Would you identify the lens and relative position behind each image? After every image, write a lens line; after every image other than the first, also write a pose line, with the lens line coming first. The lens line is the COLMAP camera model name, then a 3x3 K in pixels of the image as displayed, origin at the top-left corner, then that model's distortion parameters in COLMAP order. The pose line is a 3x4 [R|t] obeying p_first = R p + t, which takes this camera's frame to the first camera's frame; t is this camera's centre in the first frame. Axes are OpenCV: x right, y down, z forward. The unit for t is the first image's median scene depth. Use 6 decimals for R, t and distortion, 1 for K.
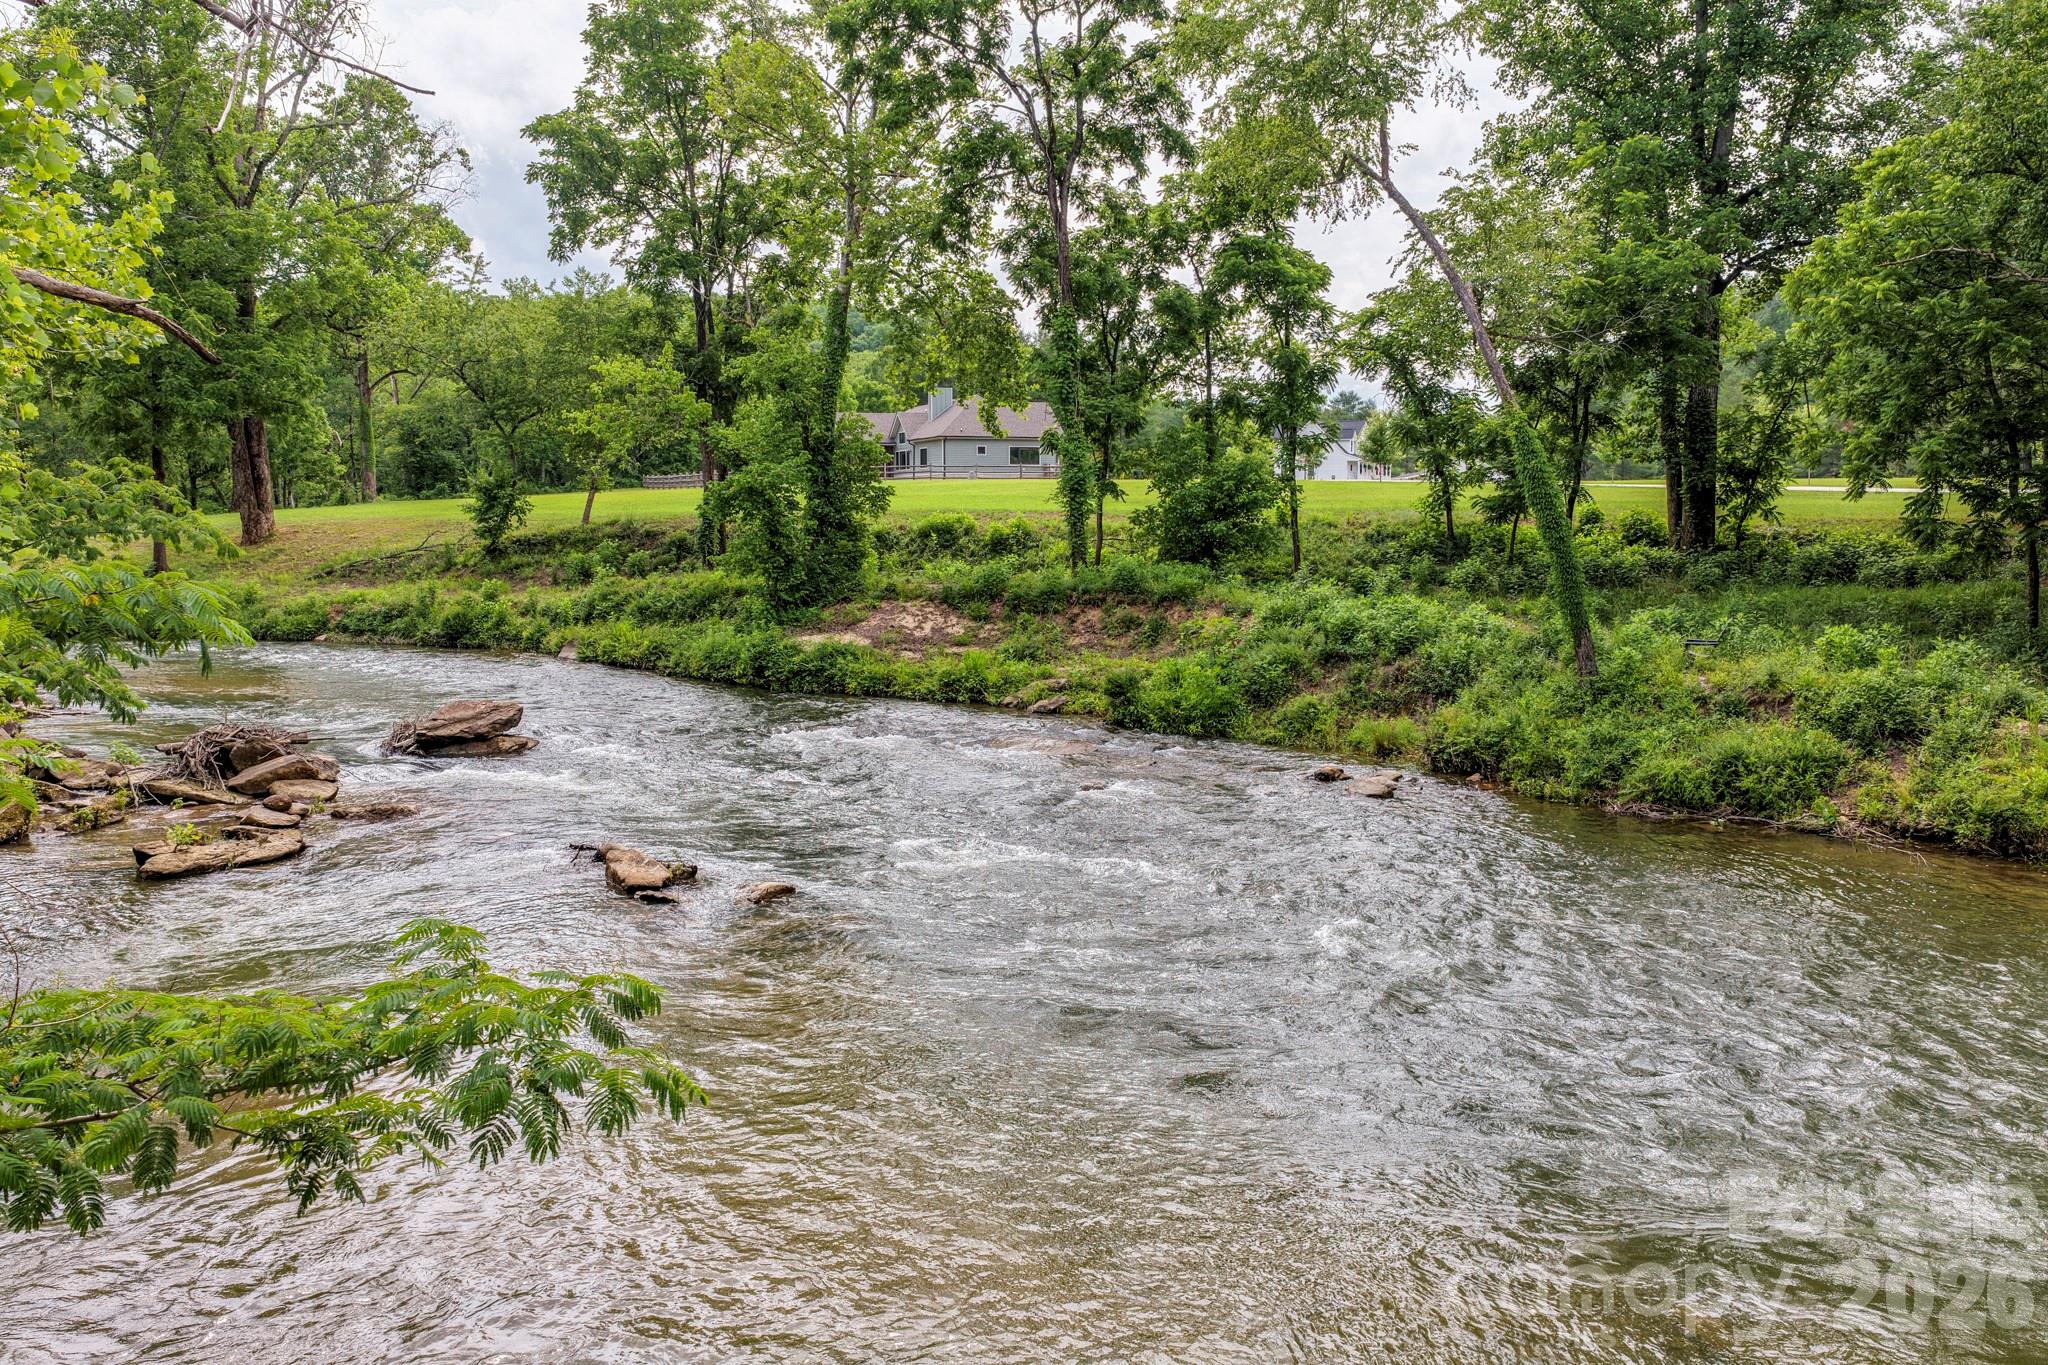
lens RADIAL K [[1704.3, 0, 1028.5], [0, 1704.3, 683.0], [0, 0, 1]] dist [-0.008555, 0.058496]
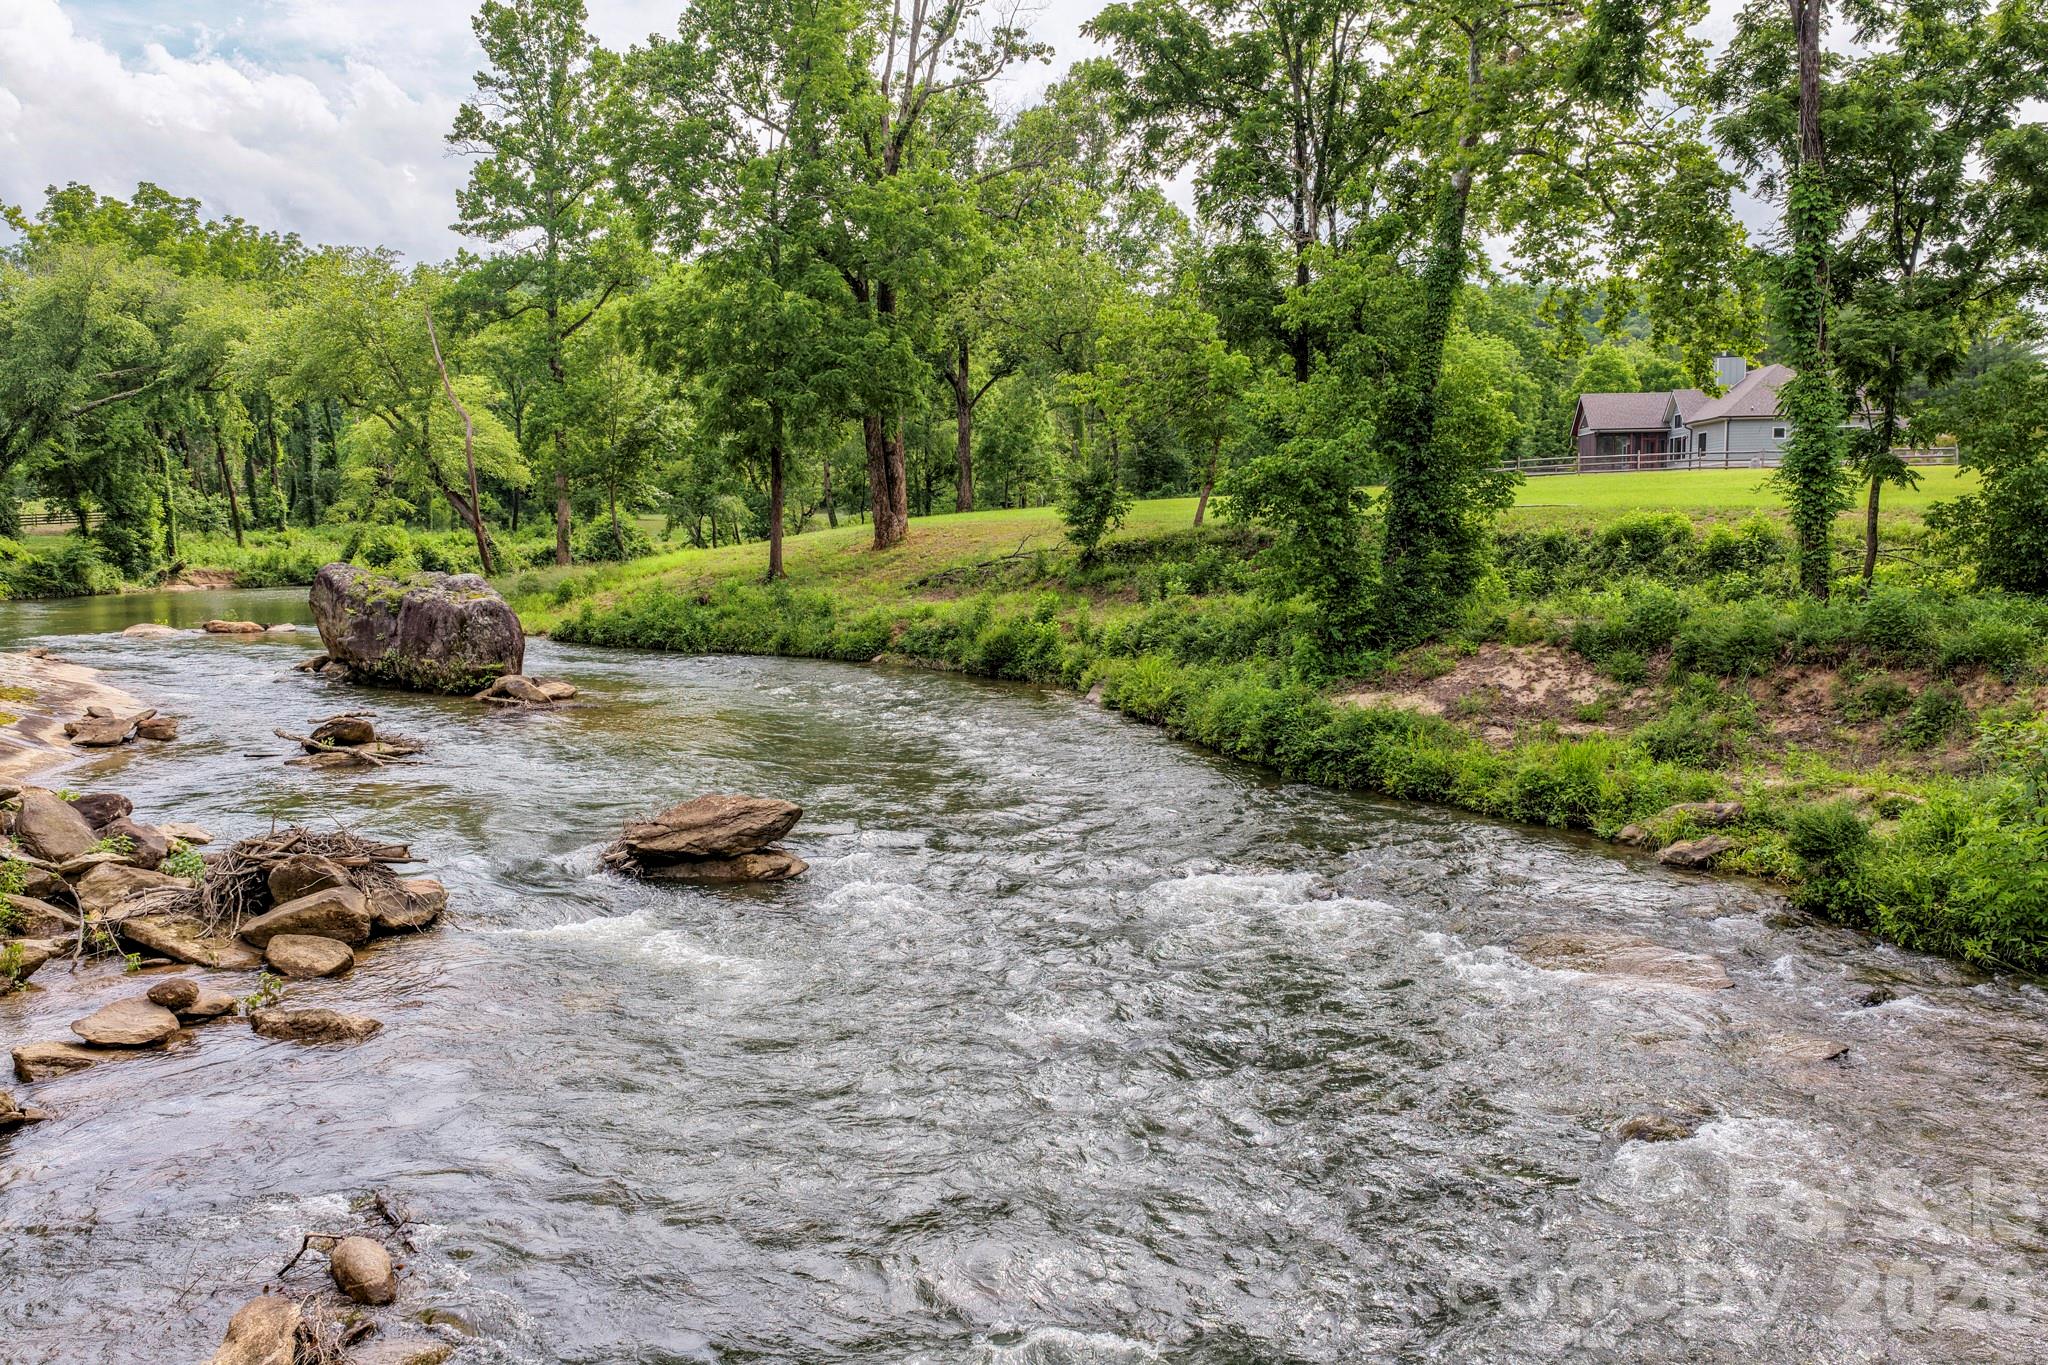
lens RADIAL K [[1704.3, 0, 1028.5], [0, 1704.3, 683.0], [0, 0, 1]] dist [-0.008555, 0.058496]
pose [[0.892985, 0.040205, -0.448288, 0.053544], [-0.040525, 0.999139, 0.008883, -0.031580], [0.448259, 0.010234, 0.893845, 0.329666]]
